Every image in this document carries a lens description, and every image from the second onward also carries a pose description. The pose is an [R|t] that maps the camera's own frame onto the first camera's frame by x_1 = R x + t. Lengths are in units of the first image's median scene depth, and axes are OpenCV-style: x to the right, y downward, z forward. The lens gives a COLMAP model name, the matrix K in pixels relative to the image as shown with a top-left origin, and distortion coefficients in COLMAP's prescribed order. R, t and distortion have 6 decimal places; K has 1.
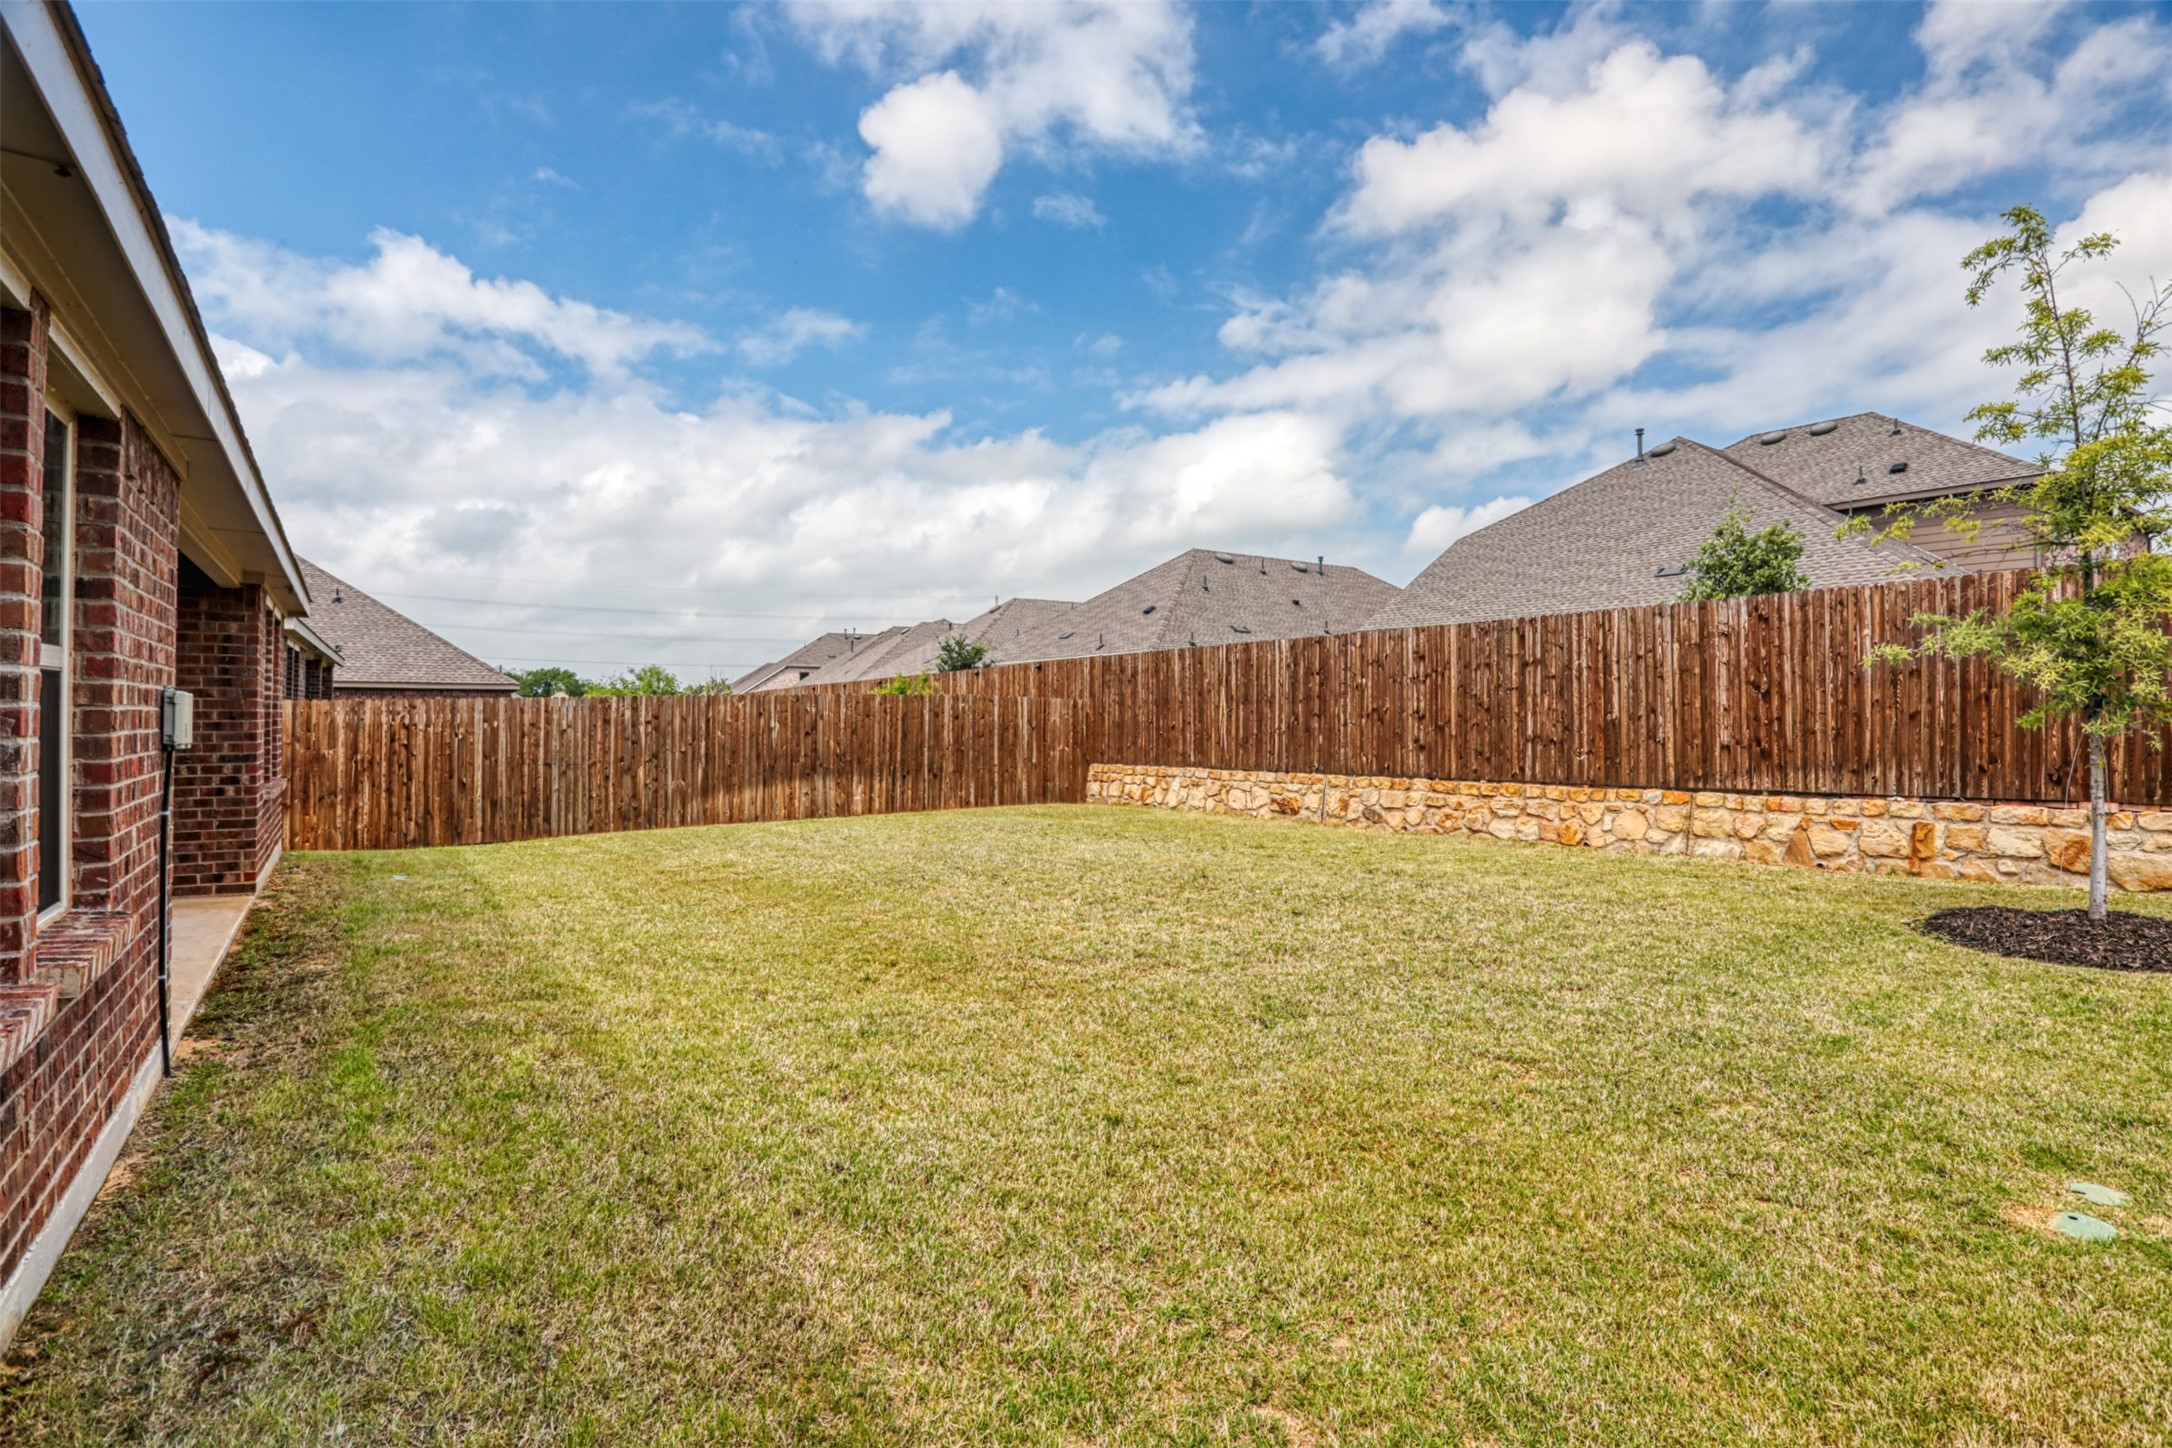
lens RADIAL K [[1071.4, 0, 1087.4], [0, 1071.4, 715.9], [0, 0, 1]] dist [-0.064381, 0.026439]
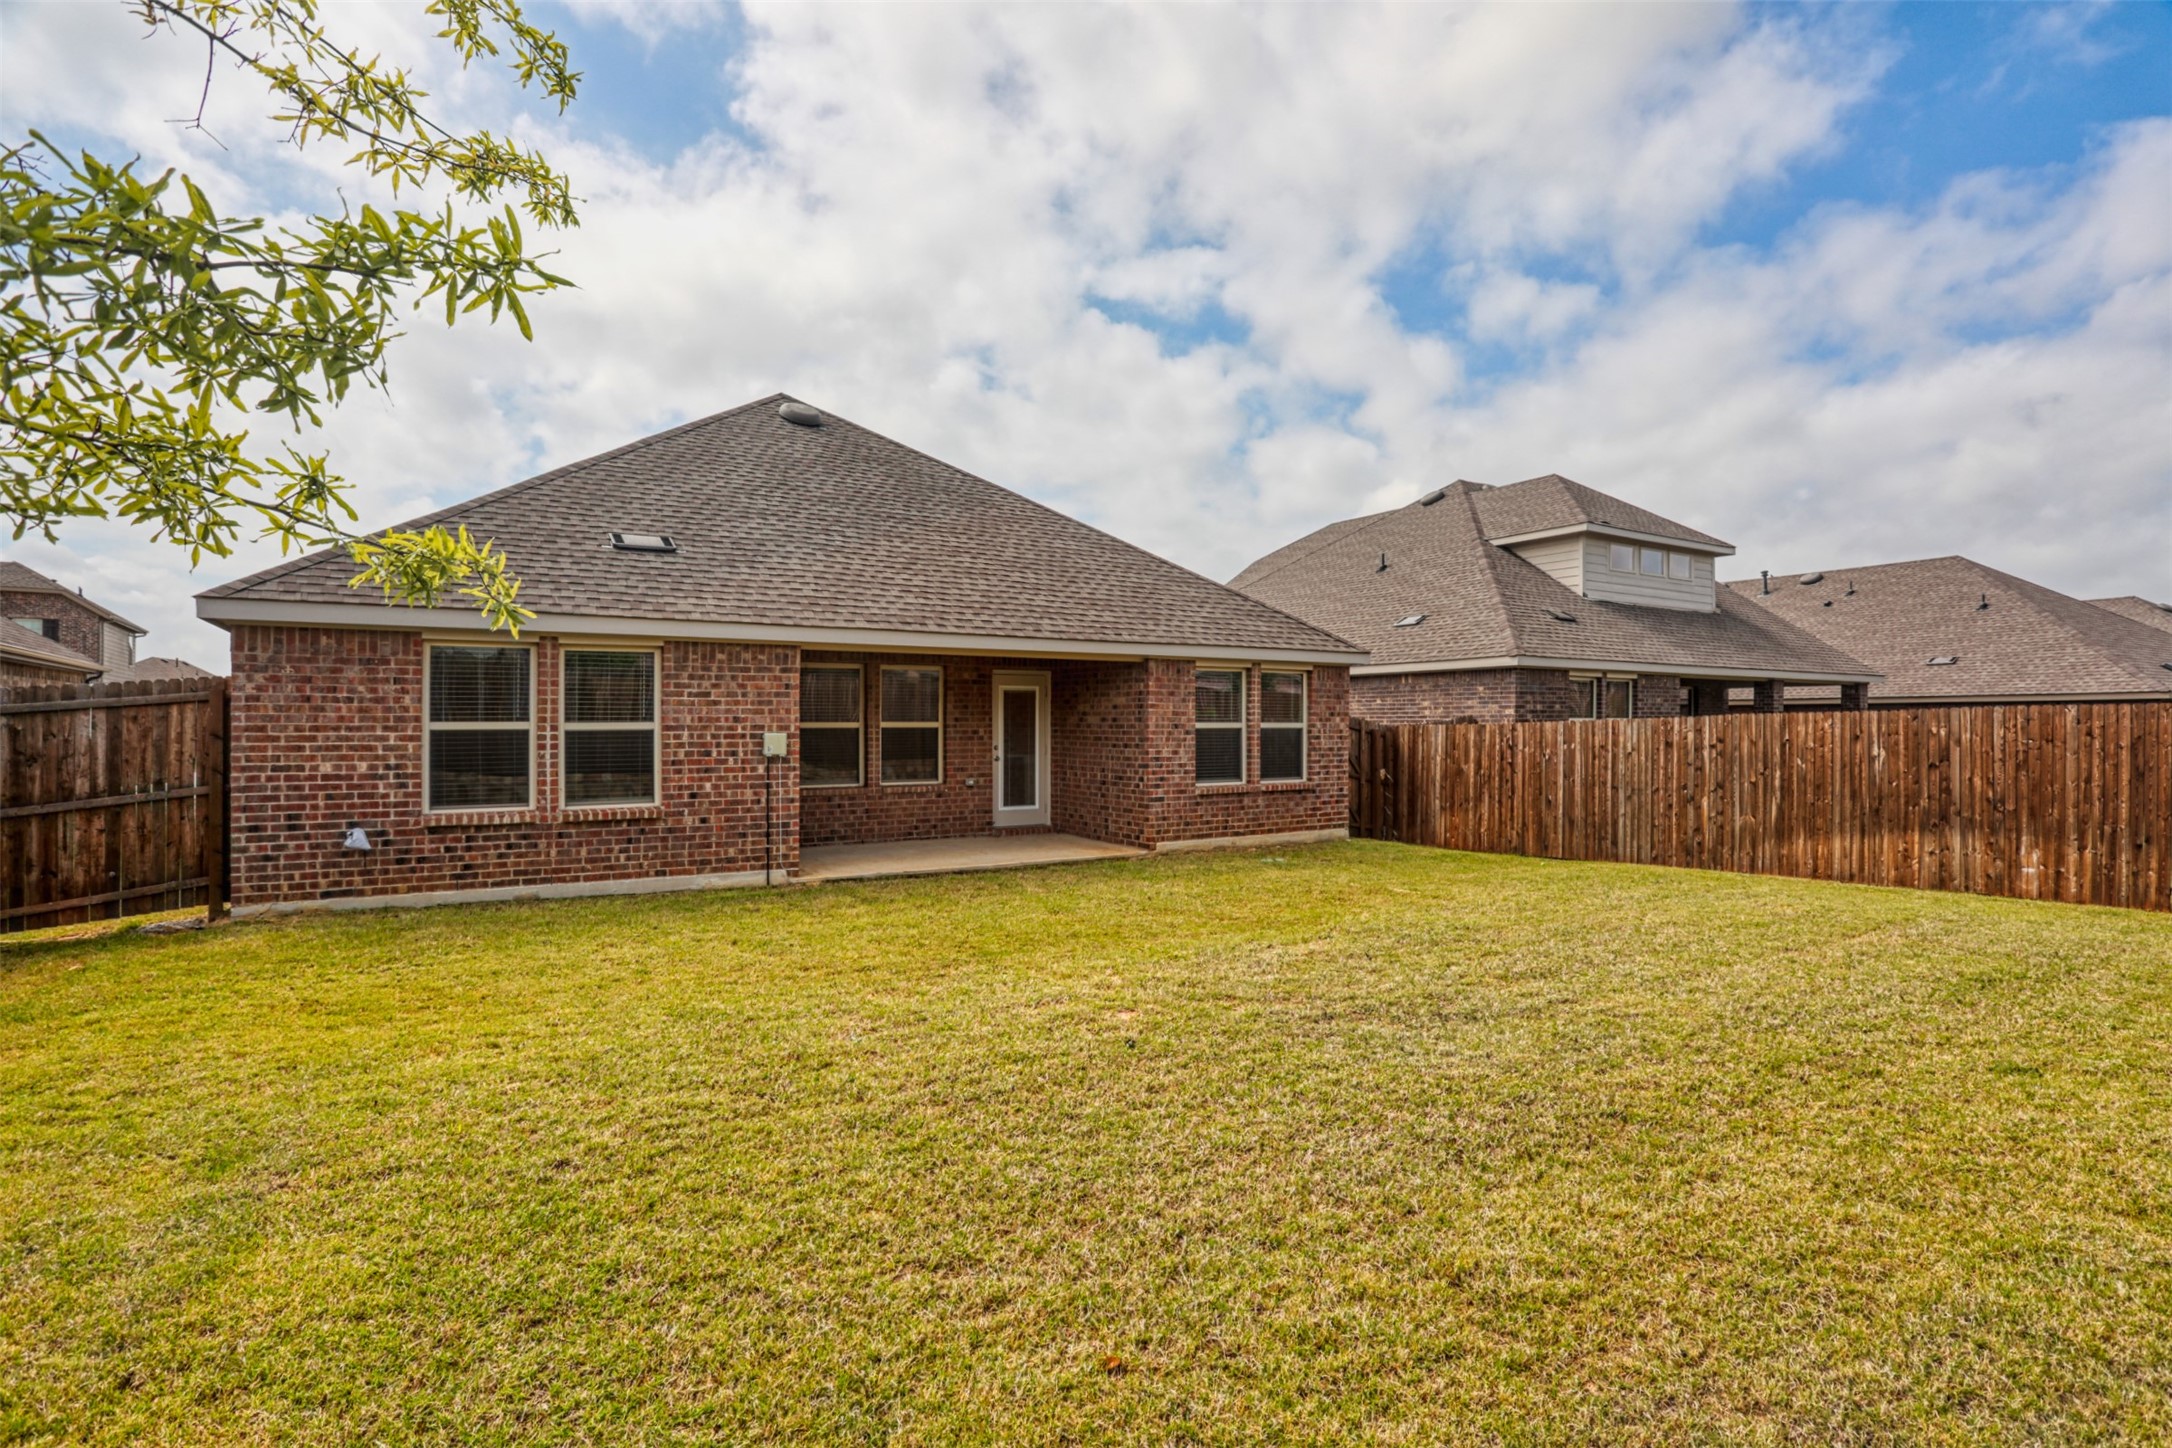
lens RADIAL K [[1071.4, 0, 1087.4], [0, 1071.4, 726.7], [0, 0, 1]] dist [-0.064381, 0.026439]
pose [[-0.028330, -0.002578, -0.999595, 0.456359], [0.001397, 0.999996, -0.002618, -0.008236], [0.999598, -0.001471, -0.028326, 0.512090]]
